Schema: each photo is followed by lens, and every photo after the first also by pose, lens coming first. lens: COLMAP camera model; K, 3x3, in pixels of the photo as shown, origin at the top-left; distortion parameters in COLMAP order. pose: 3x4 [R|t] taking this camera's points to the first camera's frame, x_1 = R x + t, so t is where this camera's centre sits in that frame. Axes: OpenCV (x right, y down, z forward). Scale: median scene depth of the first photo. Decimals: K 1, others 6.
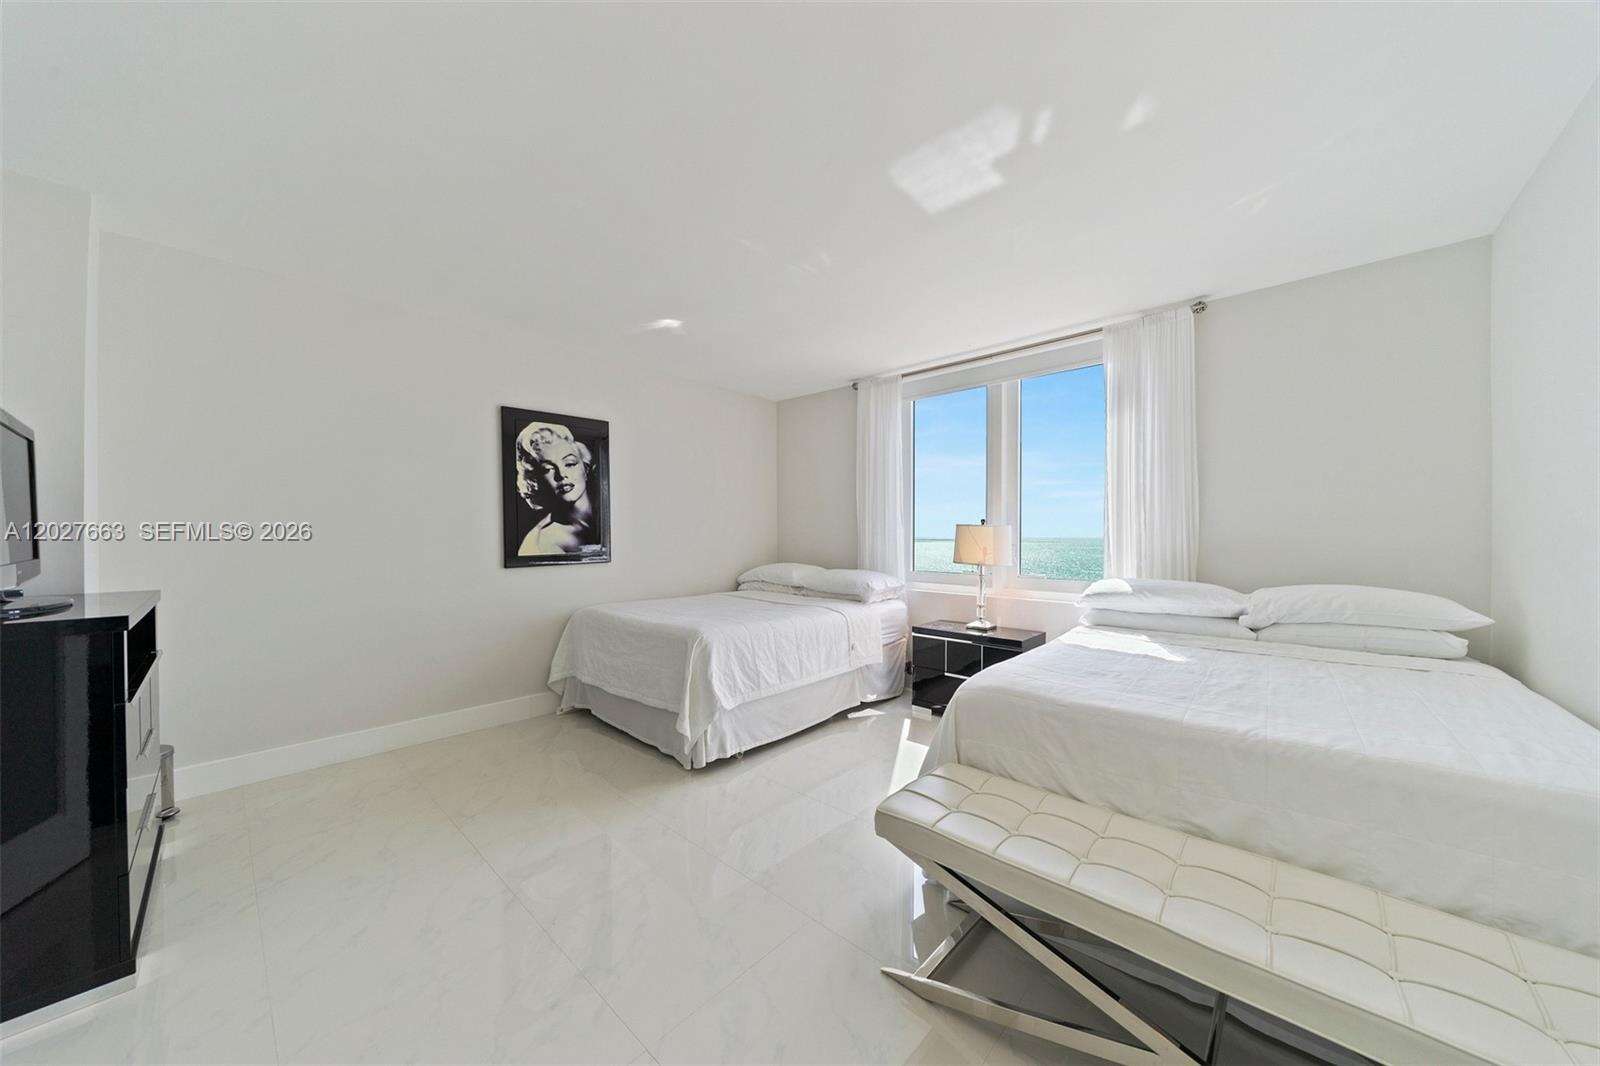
lens RADIAL K [[541.5, 0, 794.8], [0, 541.5, 535.7], [0, 0, 1]] dist [-0.002123, -0.000023]
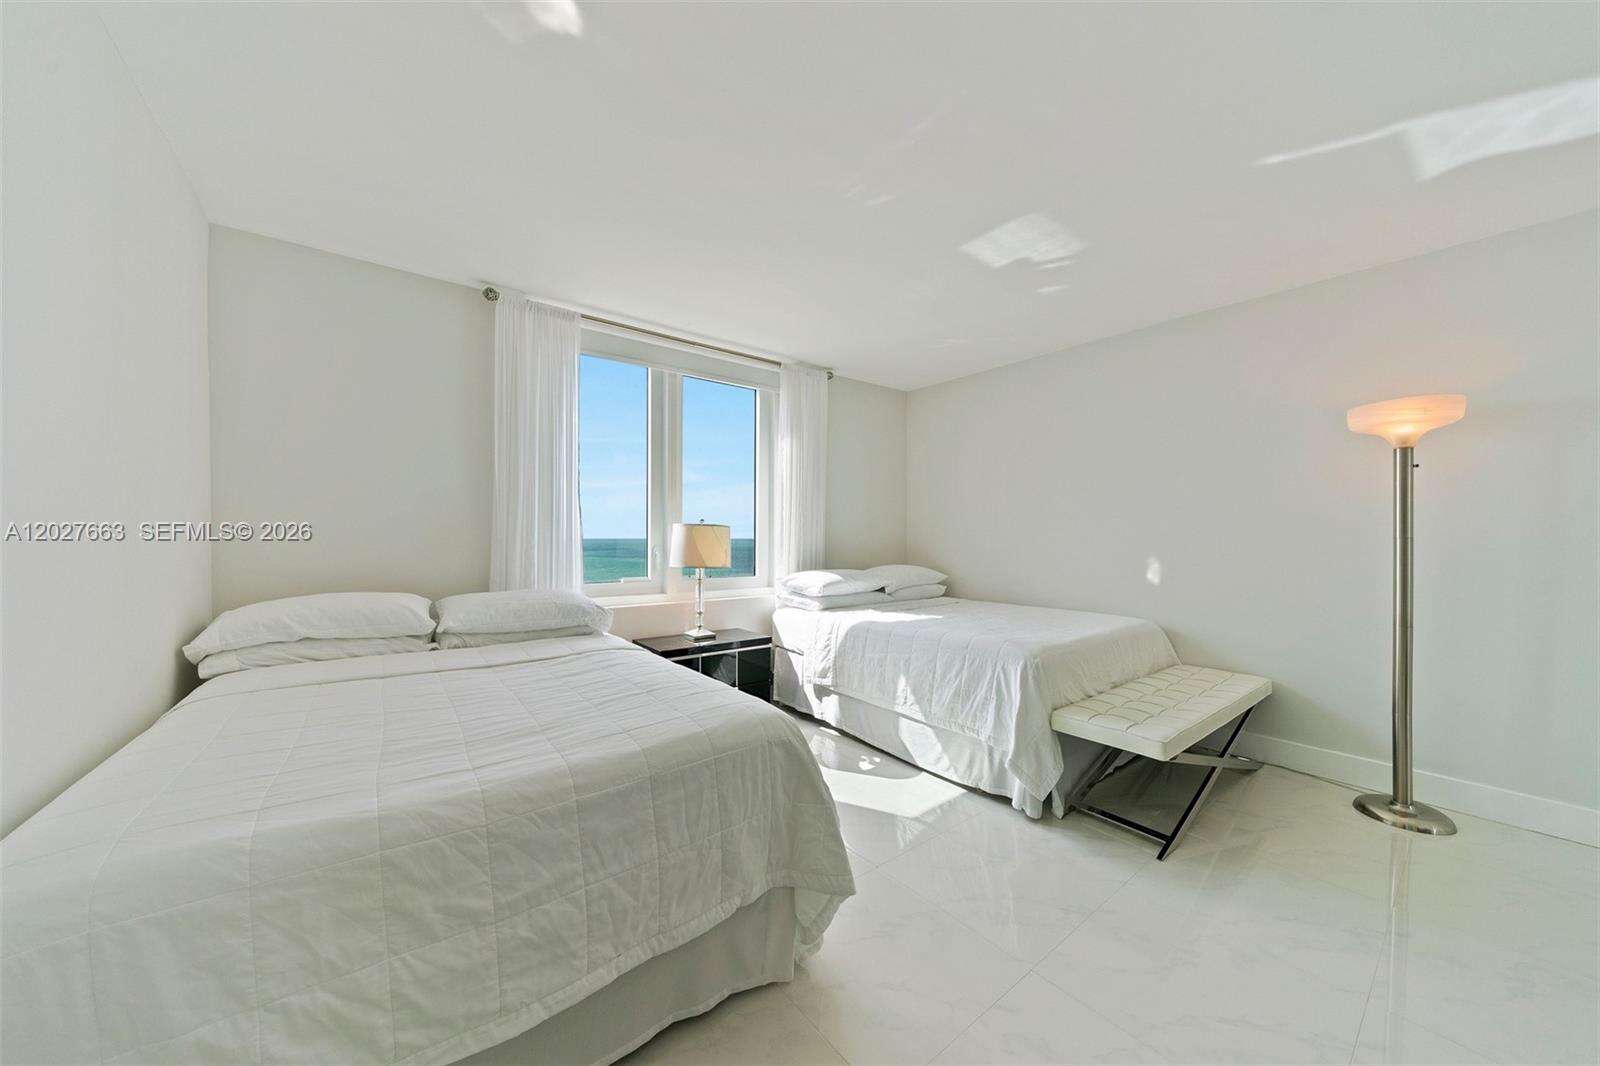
lens RADIAL K [[541.5, 0, 796.1], [0, 541.5, 537.2], [0, 0, 1]] dist [-0.002123, -0.000023]
pose [[0.175139, -0.000691, 0.984543, -0.560562], [-0.001701, 0.999998, 0.001004, -0.000330], [-0.984542, -0.001850, 0.175138, 0.706934]]
